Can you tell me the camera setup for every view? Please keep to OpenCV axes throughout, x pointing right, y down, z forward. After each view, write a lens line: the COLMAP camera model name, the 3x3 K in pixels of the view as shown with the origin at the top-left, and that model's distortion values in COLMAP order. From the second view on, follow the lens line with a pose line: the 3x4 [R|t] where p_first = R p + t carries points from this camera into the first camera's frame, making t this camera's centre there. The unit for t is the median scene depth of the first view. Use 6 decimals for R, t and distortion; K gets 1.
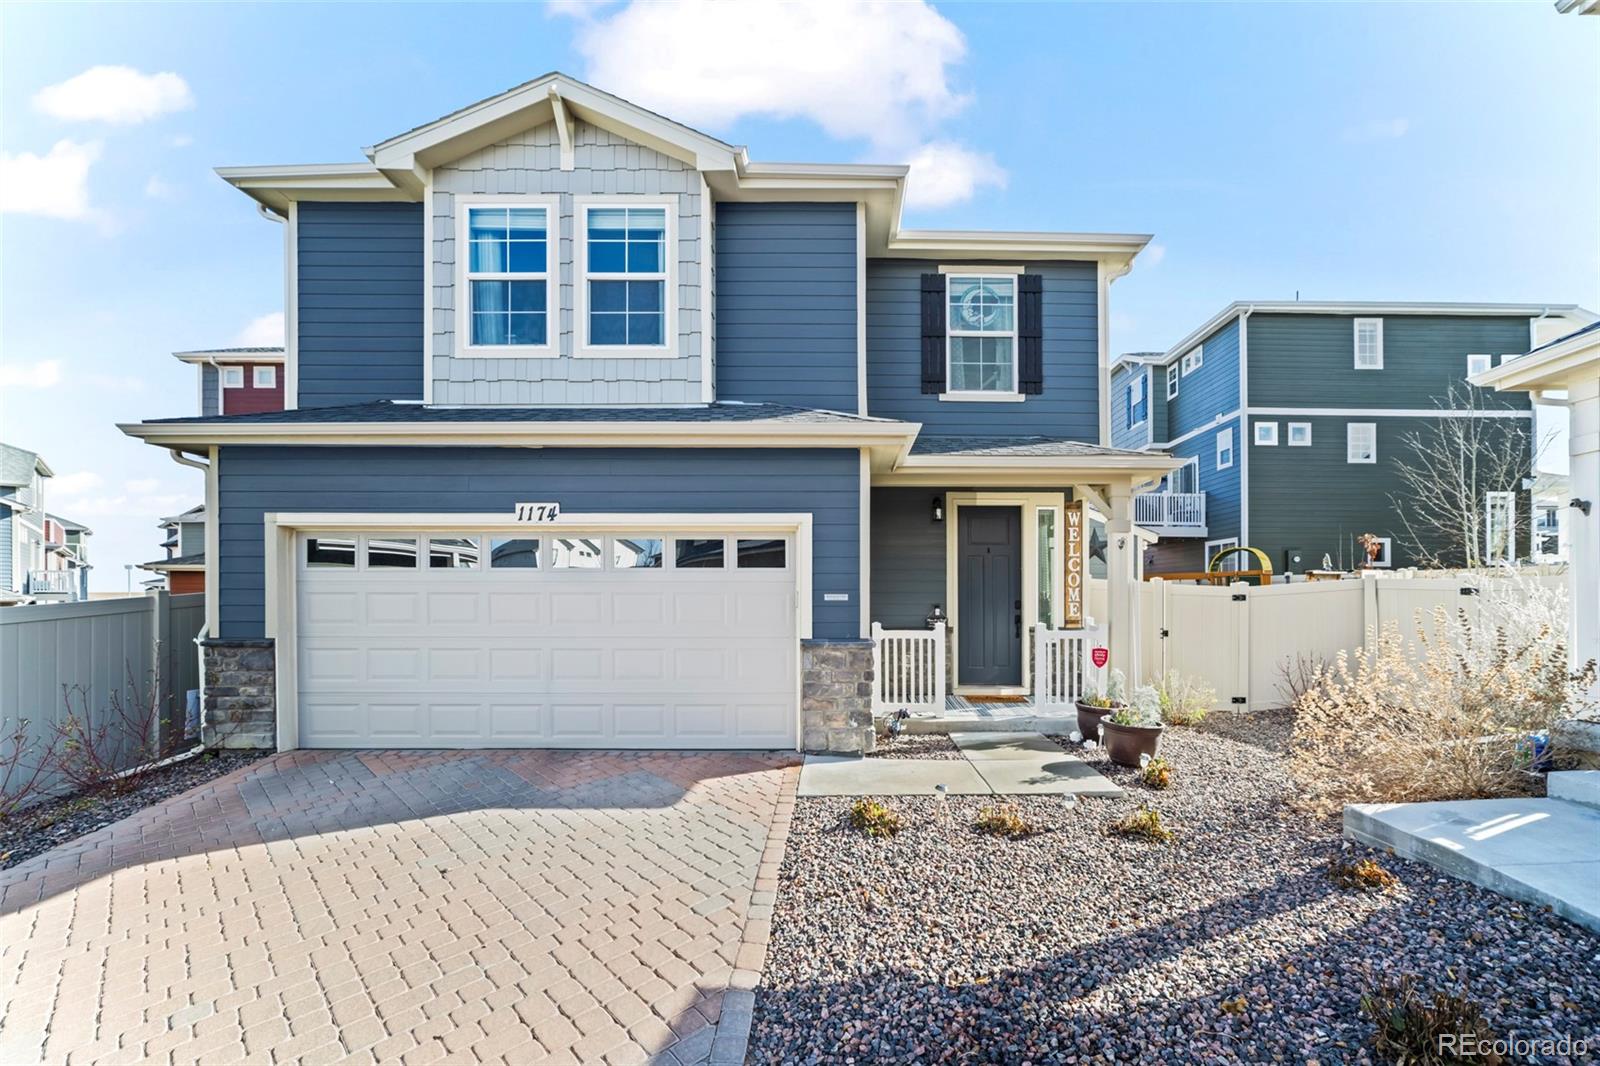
lens RADIAL K [[649.3, 0, 854.2], [0, 649.3, 572.5], [0, 0, 1]] dist [-0.029428, 0.020722]
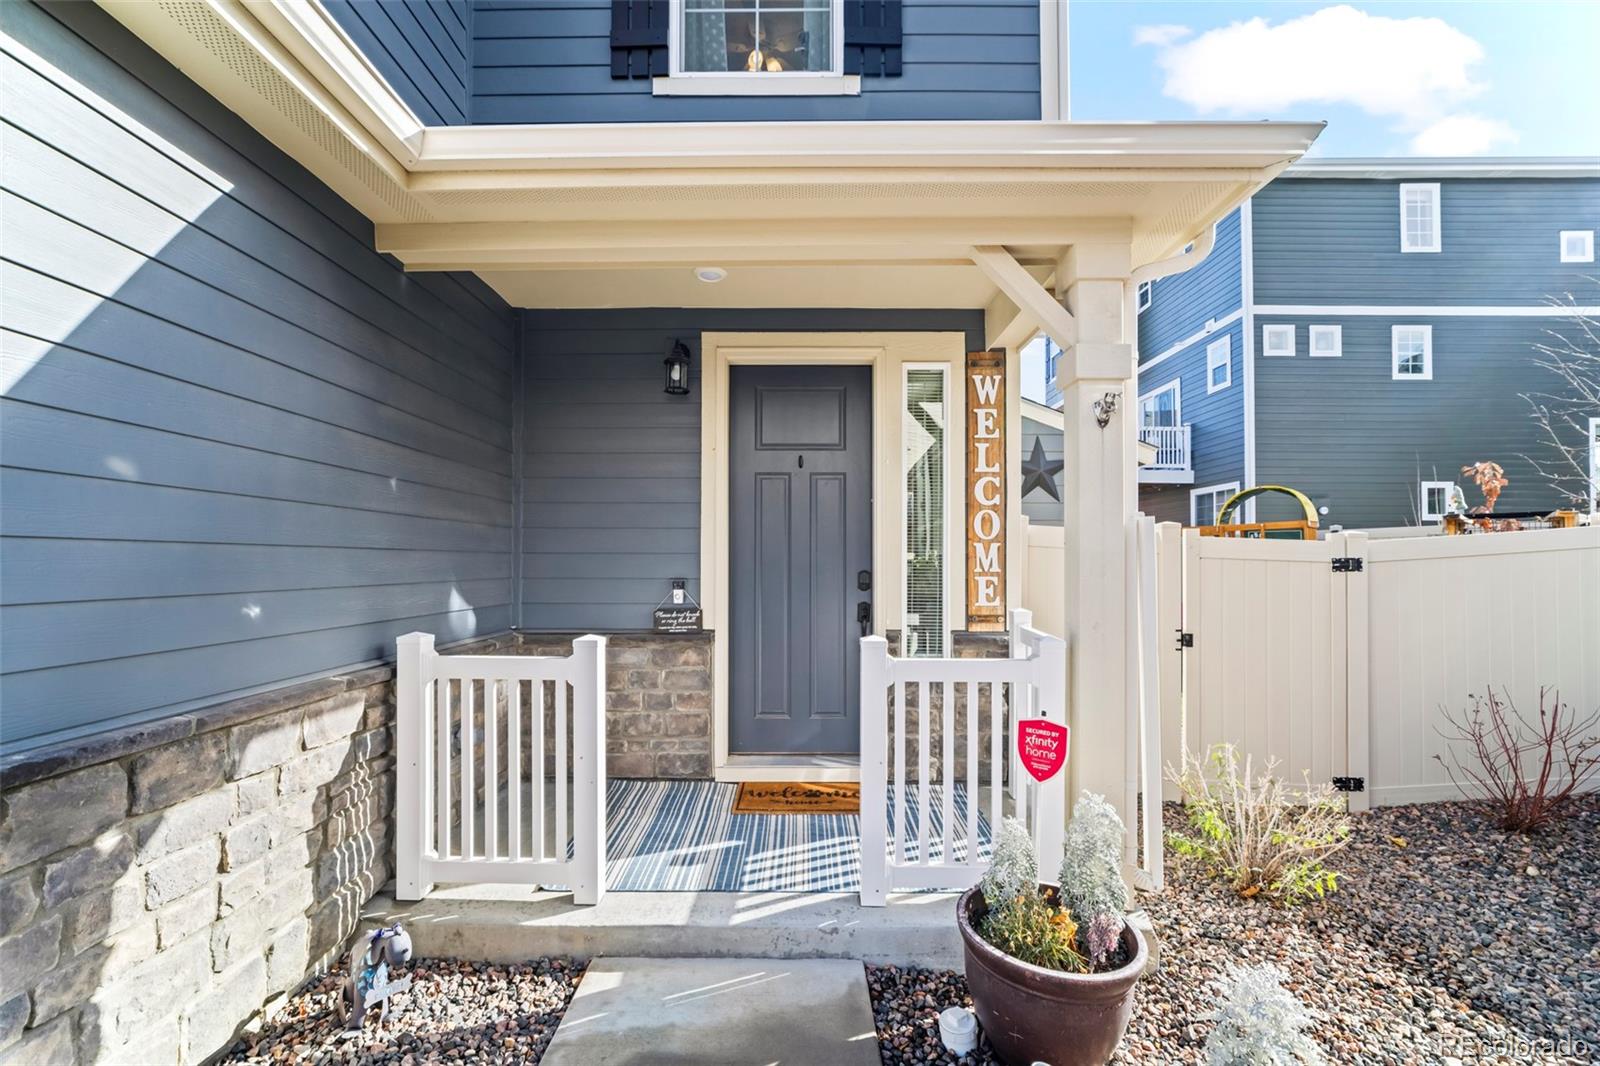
lens RADIAL K [[613.3, 0, 794.9], [0, 613.3, 535.9], [0, 0, 1]] dist [-0.022084, 0.009057]
pose [[0.999337, -0.000471, -0.036418, 0.110630], [0.000376, 0.999997, -0.002613, 0.009983], [0.036419, 0.002598, 0.999333, 0.285110]]
